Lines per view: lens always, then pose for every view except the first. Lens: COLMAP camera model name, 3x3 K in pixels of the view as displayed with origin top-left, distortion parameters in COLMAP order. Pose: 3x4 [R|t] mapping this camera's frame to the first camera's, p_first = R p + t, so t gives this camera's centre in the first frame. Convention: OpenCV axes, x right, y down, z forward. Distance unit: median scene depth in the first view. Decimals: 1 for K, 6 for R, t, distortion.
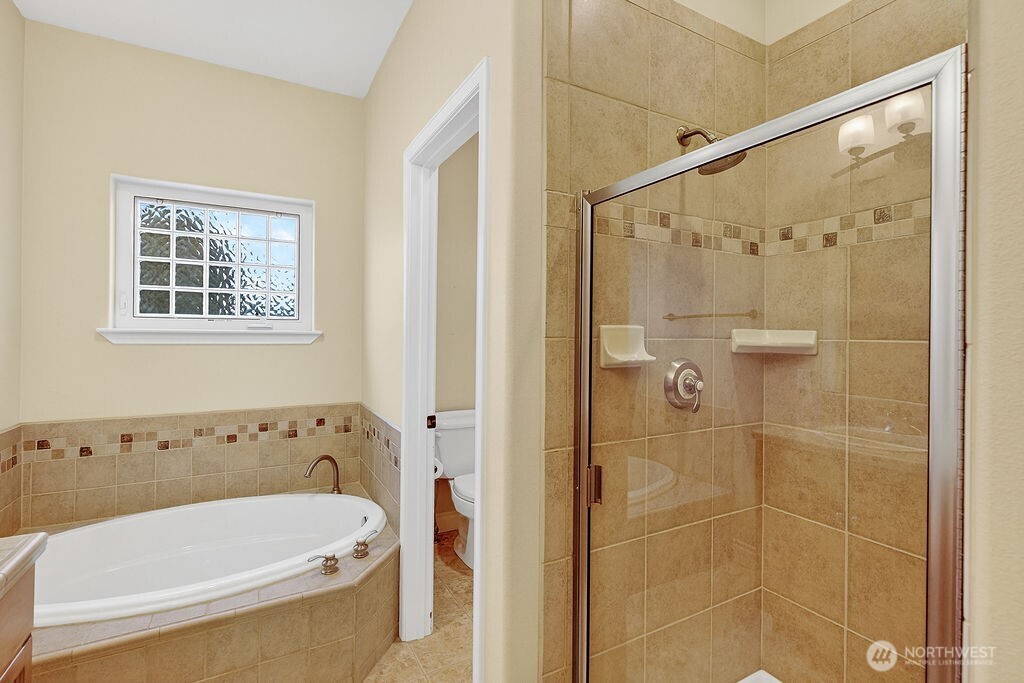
lens RADIAL K [[480.0, 0, 520.8], [0, 480.0, 329.5], [0, 0, 1]] dist [0.001515, -0.000328]
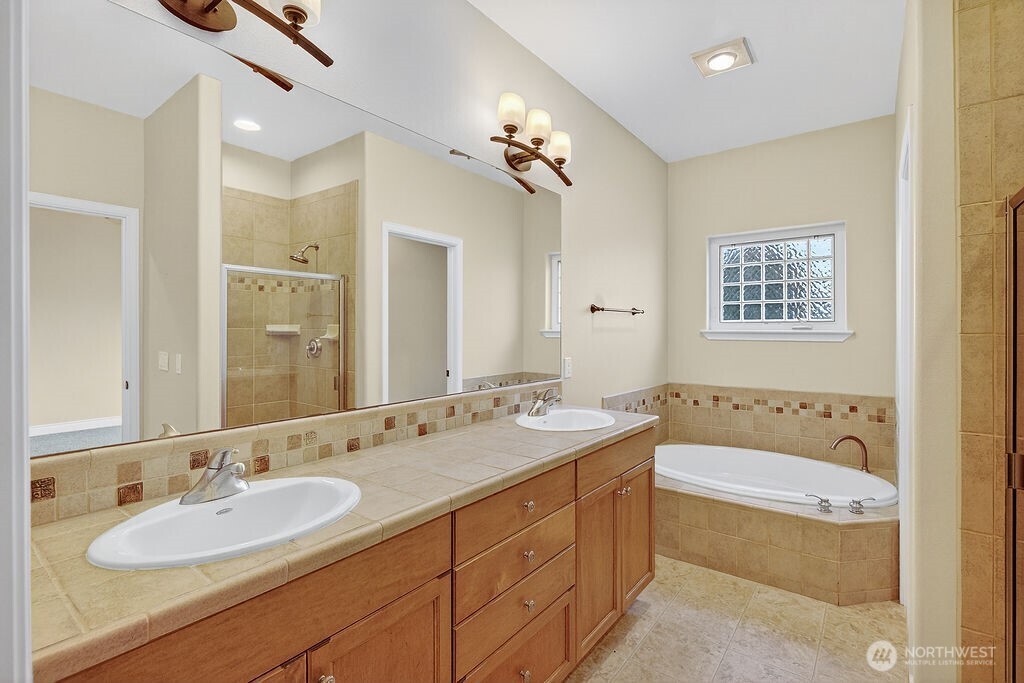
lens RADIAL K [[480.0, 0, 512.9], [0, 480.0, 334.9], [0, 0, 1]] dist [0.001515, -0.000328]
pose [[0.390960, 0.000343, -0.920408, 0.366617], [0.007038, 0.999970, 0.003362, 0.004323], [0.920381, -0.007792, 0.390946, -0.233040]]
